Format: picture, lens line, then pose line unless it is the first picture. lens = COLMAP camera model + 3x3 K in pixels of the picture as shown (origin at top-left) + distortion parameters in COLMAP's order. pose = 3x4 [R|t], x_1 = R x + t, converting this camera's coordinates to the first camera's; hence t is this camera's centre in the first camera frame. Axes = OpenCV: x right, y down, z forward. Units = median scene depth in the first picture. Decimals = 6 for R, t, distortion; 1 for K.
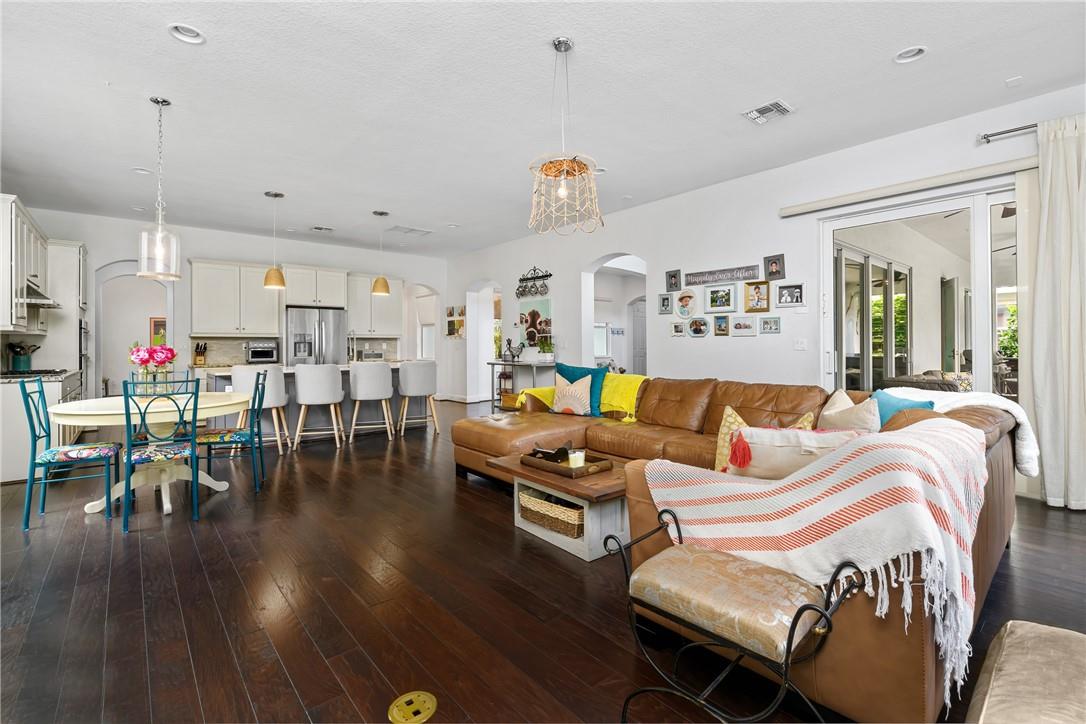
lens RADIAL K [[491.7, 0, 555.5], [0, 491.7, 341.3], [0, 0, 1]] dist [-0.005316, -0.001033]
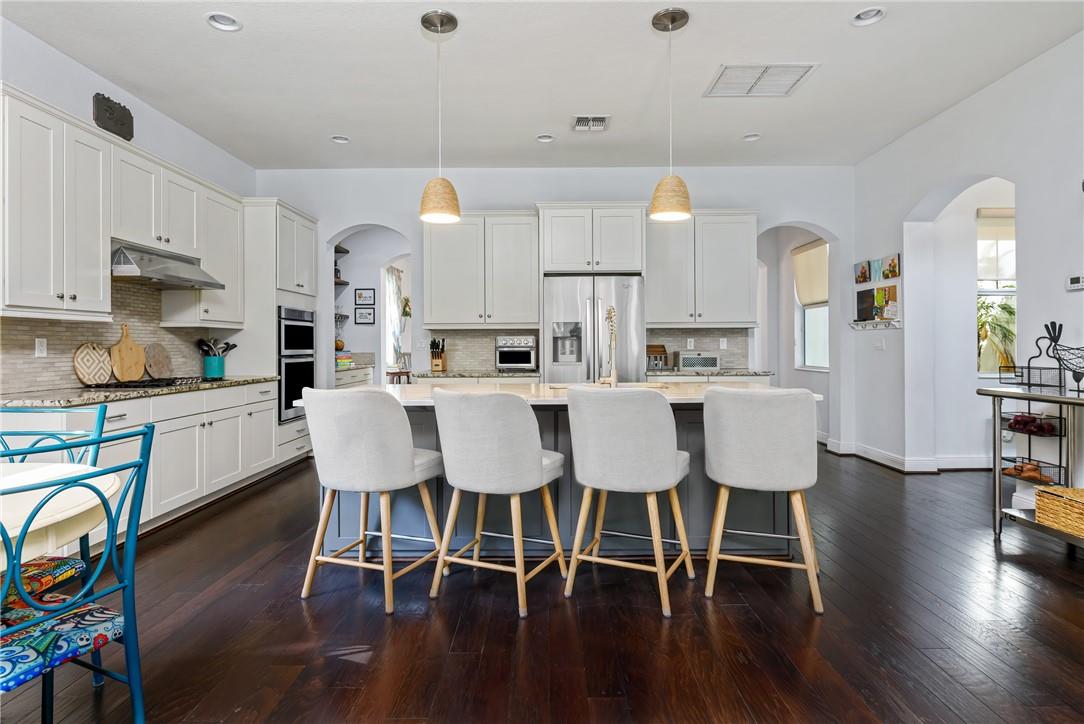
lens RADIAL K [[577.2, 0, 540.1], [0, 577.2, 340.9], [0, 0, 1]] dist [-0.005550, -0.001138]
pose [[0.746116, -0.004370, -0.665802, -0.096727], [0.003552, 0.999990, -0.002583, 0.007875], [0.665807, -0.000438, 0.746124, 0.476236]]
